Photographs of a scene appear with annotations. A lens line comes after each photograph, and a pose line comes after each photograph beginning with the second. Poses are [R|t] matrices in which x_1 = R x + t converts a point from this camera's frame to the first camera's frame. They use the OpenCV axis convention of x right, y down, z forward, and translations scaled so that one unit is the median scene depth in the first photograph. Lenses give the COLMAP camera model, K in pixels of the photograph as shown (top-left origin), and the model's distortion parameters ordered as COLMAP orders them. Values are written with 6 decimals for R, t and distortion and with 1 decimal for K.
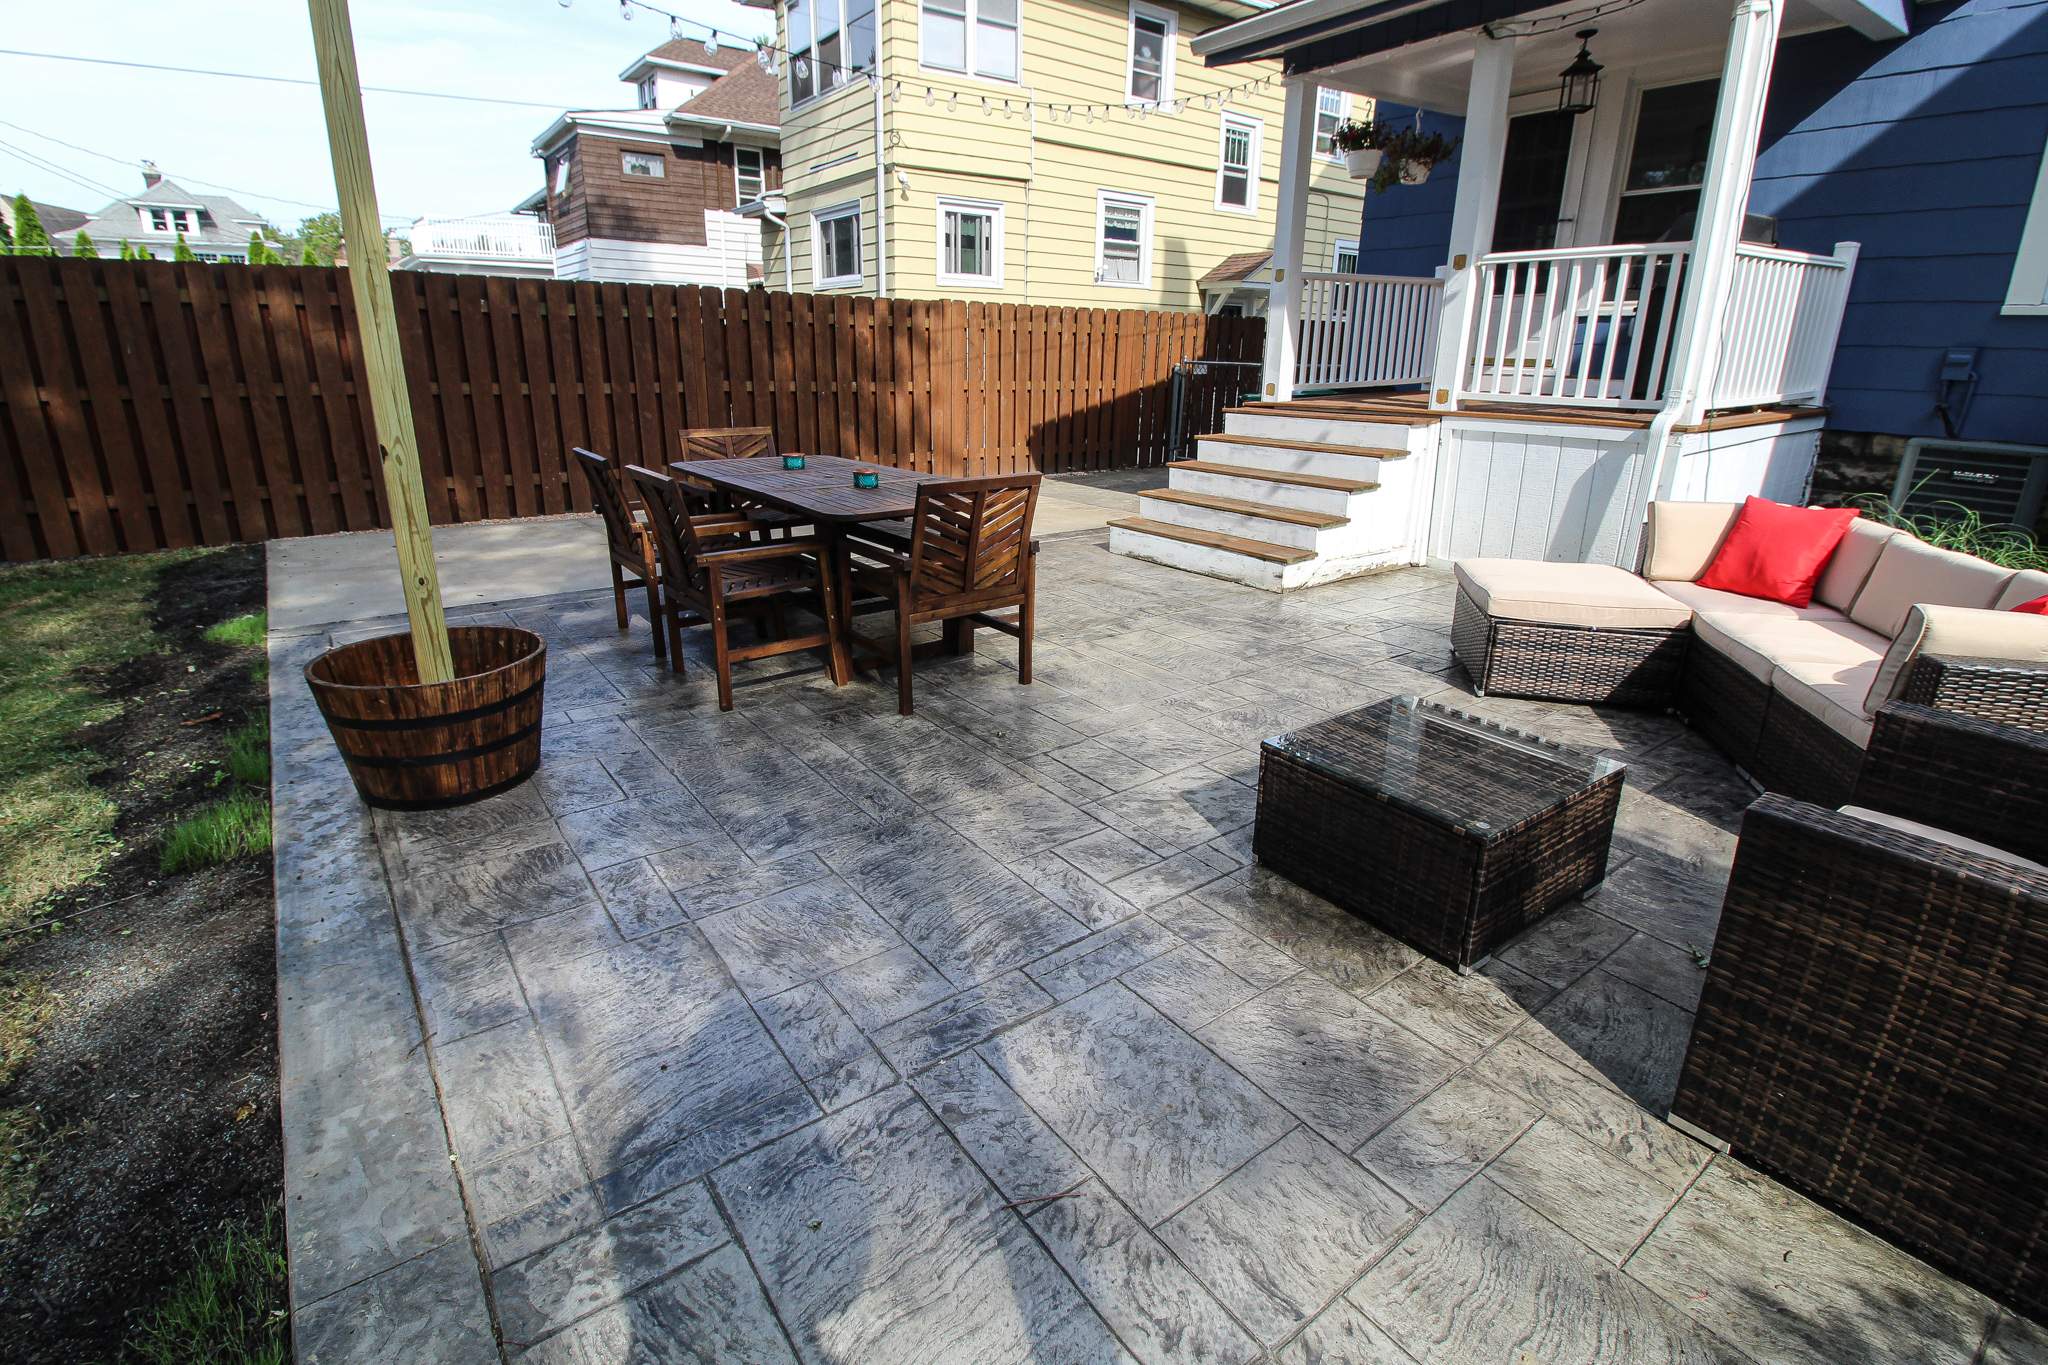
lens RADIAL K [[977.9, 0, 1026.7], [0, 977.9, 669.6], [0, 0, 1]] dist [-0.009801, -0.007455]
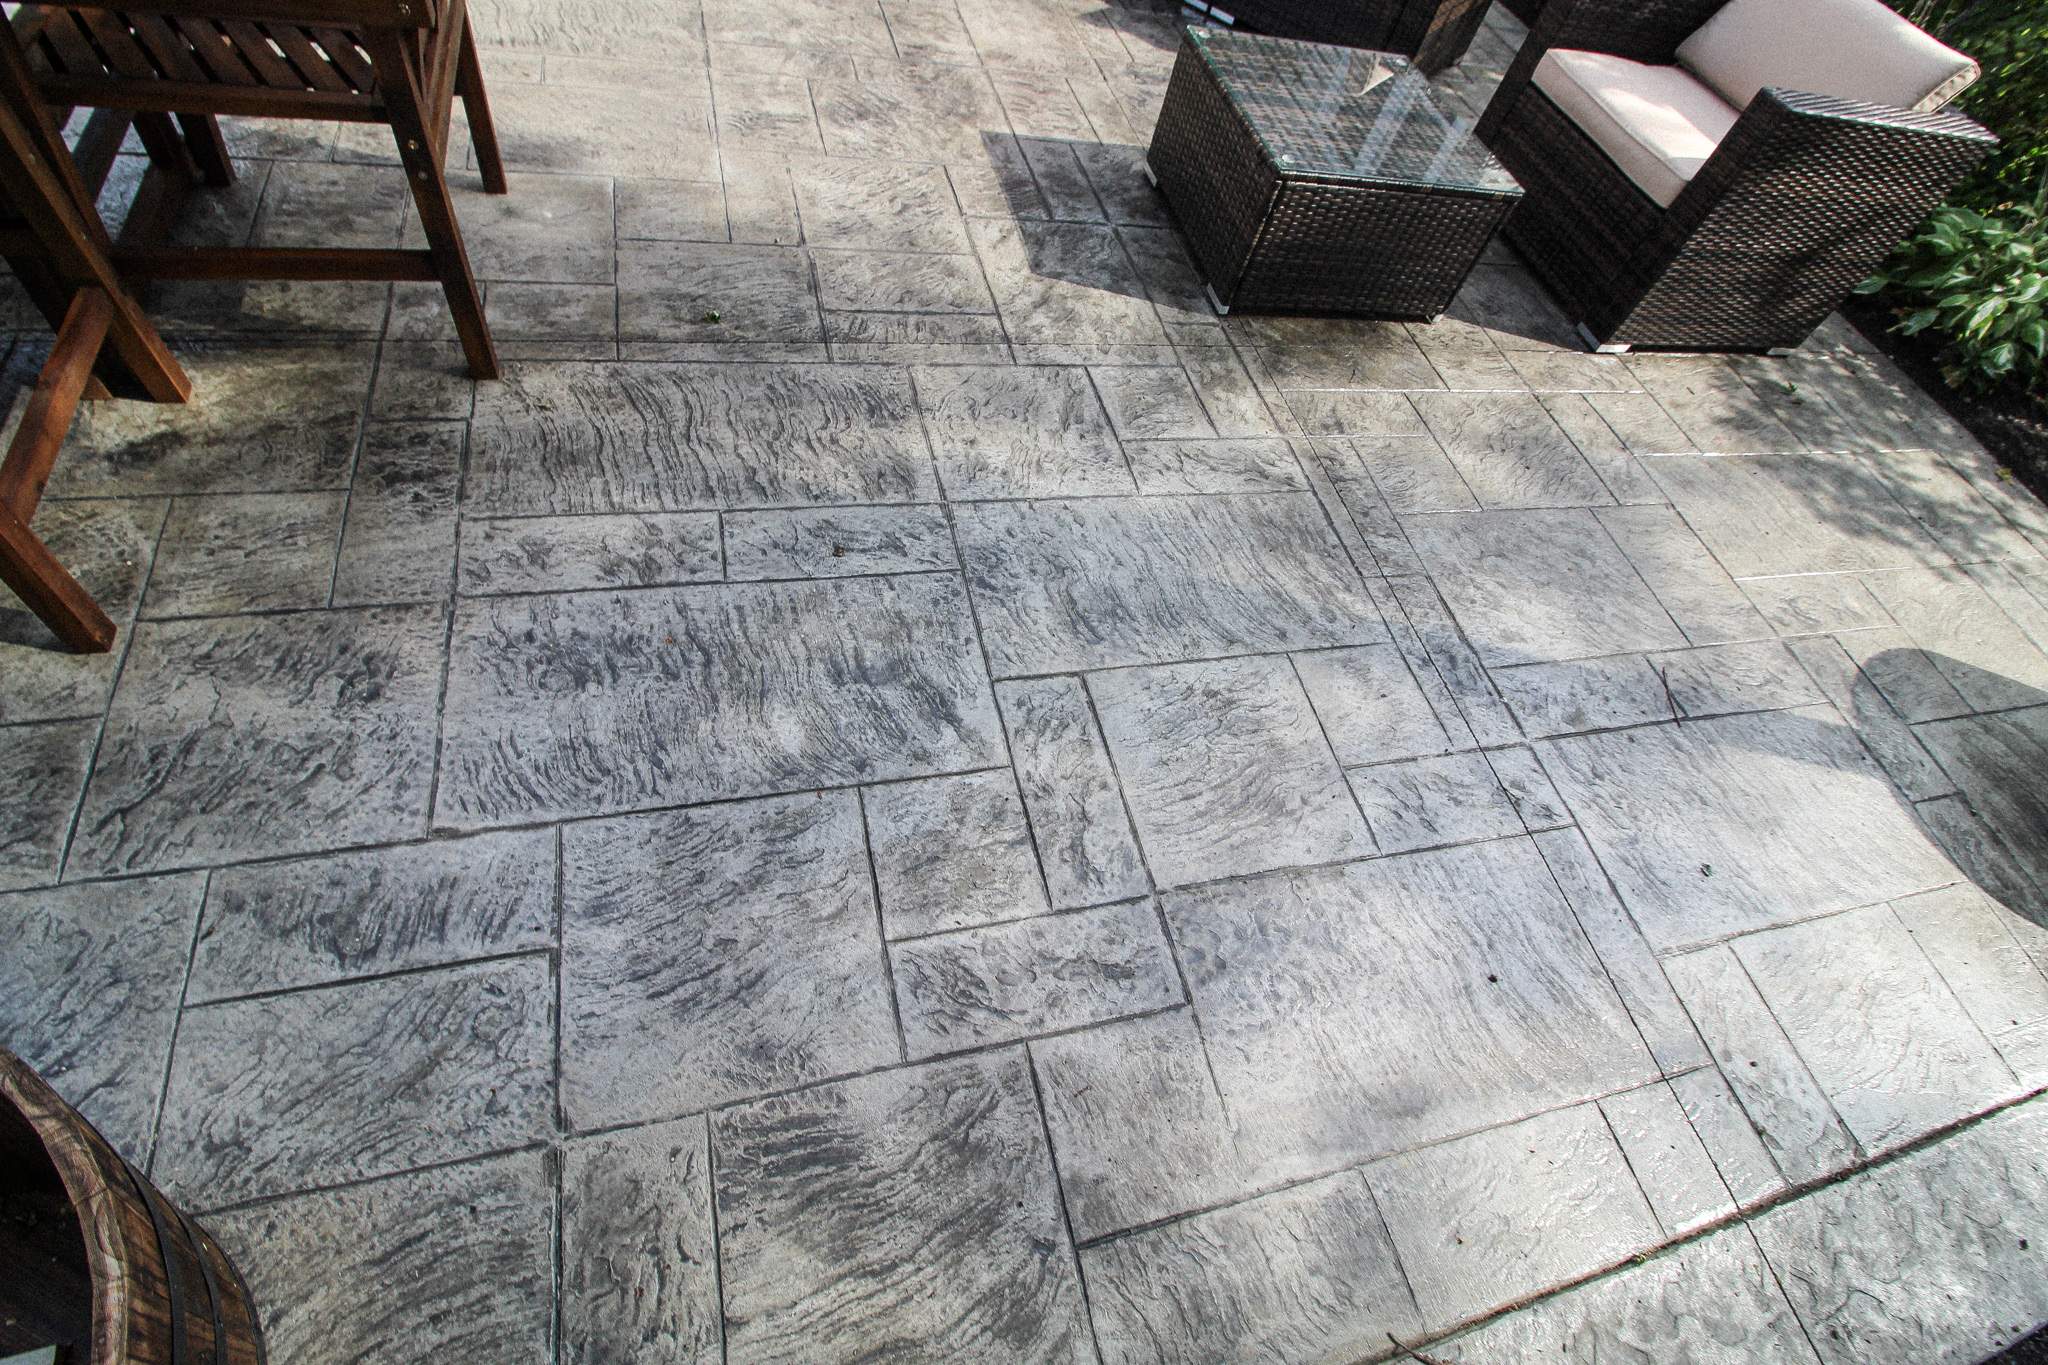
lens RADIAL K [[977.9, 0, 1025.4], [0, 977.9, 679.9], [0, 0, 1]] dist [-0.009801, -0.007455]
pose [[0.360538, -0.713331, 0.600976, -0.609212], [0.100650, 0.670300, 0.735233, -0.249456], [-0.927298, -0.204592, 0.313465, 0.892729]]
